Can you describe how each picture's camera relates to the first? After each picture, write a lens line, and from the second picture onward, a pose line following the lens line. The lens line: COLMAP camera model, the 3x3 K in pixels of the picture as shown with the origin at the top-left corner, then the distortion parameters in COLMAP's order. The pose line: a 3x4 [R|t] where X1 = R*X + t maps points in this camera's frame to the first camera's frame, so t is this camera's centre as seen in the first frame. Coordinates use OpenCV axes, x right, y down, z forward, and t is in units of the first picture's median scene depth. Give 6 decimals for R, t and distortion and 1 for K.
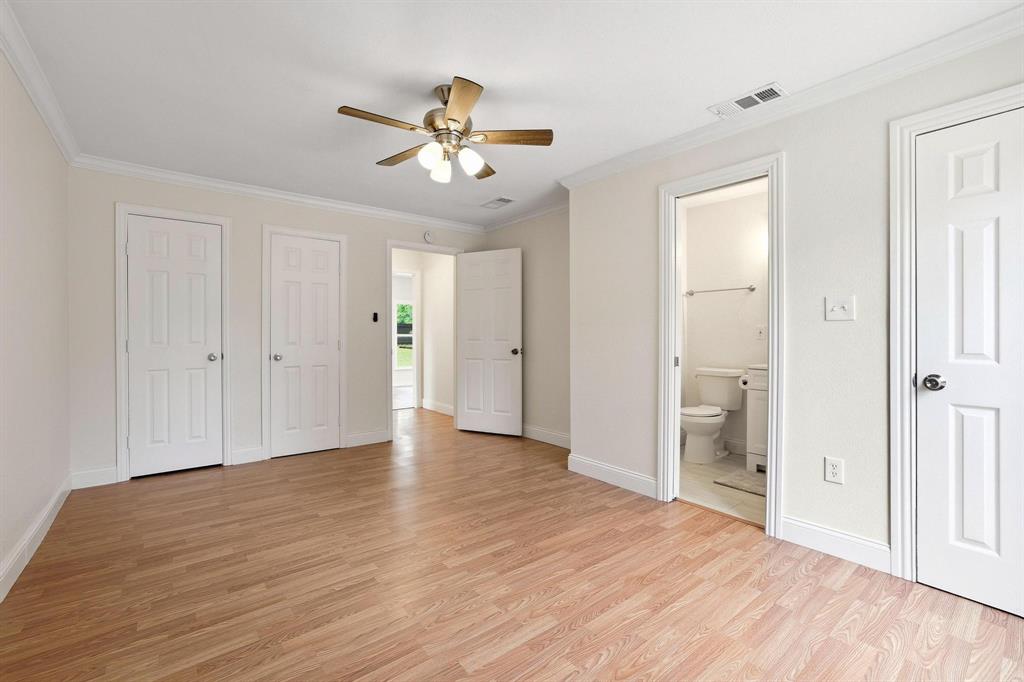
lens RADIAL K [[438.3, 0, 511.5], [0, 438.3, 337.3], [0, 0, 1]] dist [-0.025509, 0.004179]
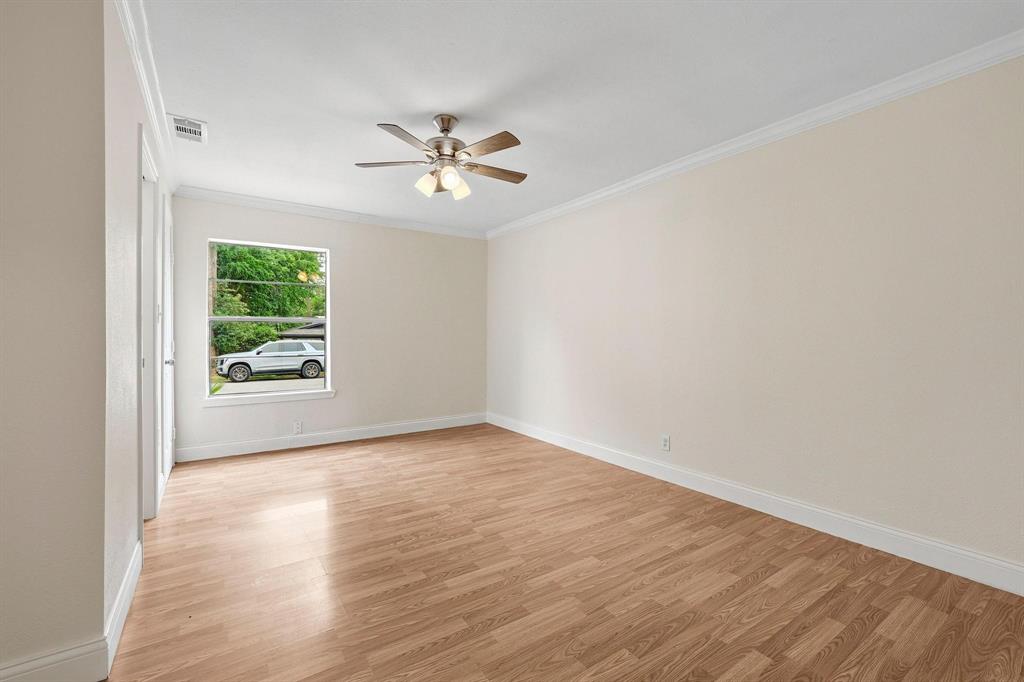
lens RADIAL K [[438.3, 0, 511.5], [0, 438.3, 339.1], [0, 0, 1]] dist [-0.025509, 0.004179]
pose [[-0.996839, -0.004888, 0.079302, -0.446743], [-0.004152, 0.999947, 0.009448, -0.007294], [-0.079344, 0.009089, -0.996806, 2.320326]]
